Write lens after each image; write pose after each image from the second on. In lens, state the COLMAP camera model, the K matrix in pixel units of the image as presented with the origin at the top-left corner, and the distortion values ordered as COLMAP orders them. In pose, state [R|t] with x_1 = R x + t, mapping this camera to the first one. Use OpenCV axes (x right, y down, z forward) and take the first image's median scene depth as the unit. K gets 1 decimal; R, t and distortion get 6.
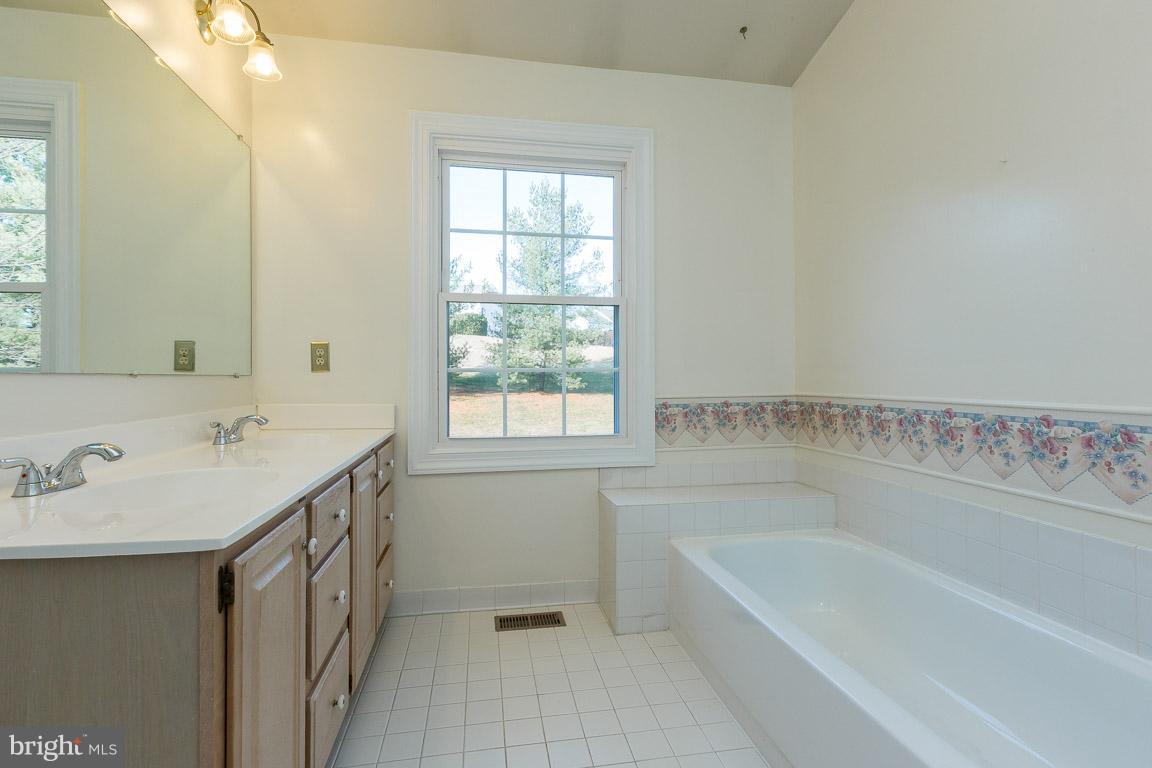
lens RADIAL K [[540.8, 0, 579.0], [0, 540.8, 368.7], [0, 0, 1]] dist [0.005093, 0.000972]
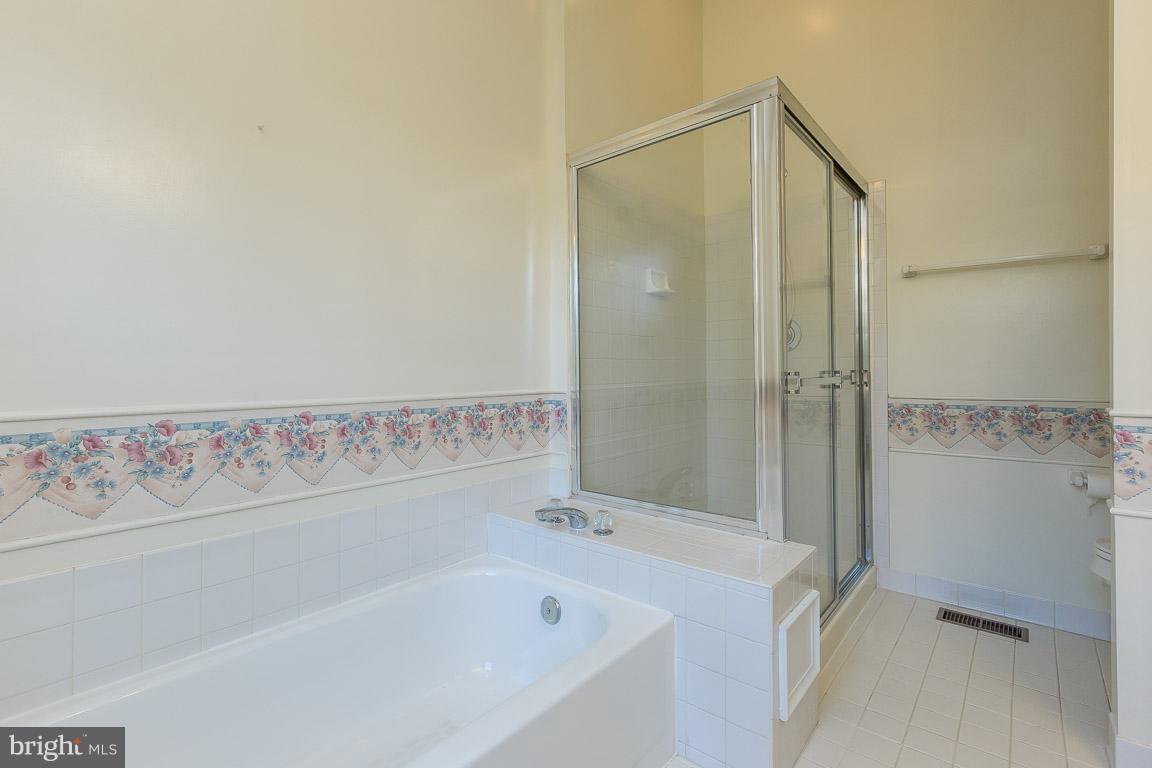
lens RADIAL K [[540.8, 0, 579.0], [0, 540.8, 368.7], [0, 0, 1]] dist [0.005093, 0.000972]
pose [[-0.648288, 0.011135, 0.761314, -0.229410], [-0.007070, 0.999762, -0.020643, 0.022400], [-0.761363, -0.018765, -0.648055, 1.277194]]
